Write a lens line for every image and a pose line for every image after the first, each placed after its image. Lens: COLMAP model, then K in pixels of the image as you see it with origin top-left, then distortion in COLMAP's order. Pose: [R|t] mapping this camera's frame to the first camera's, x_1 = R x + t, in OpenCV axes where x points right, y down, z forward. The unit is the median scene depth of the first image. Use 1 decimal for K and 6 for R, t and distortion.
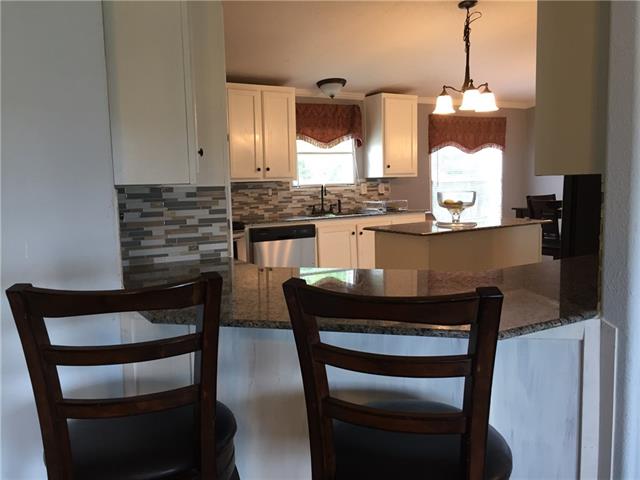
lens RADIAL K [[554.6, 0, 319.2], [0, 554.6, 241.1], [0, 0, 1]] dist [0.009052, -0.003635]
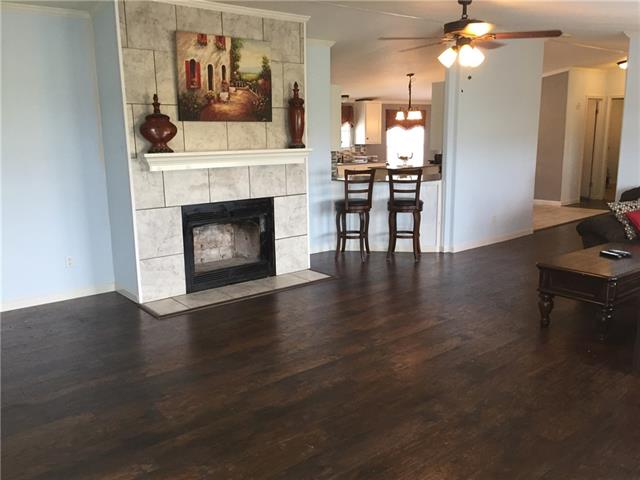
lens RADIAL K [[554.6, 0, 321.0], [0, 554.6, 238.7], [0, 0, 1]] dist [0.009052, -0.003635]
pose [[0.991260, -0.011696, 0.131401, -0.294111], [0.002076, 0.997322, 0.073110, 0.072509], [-0.131904, -0.072199, 0.988630, -0.919297]]
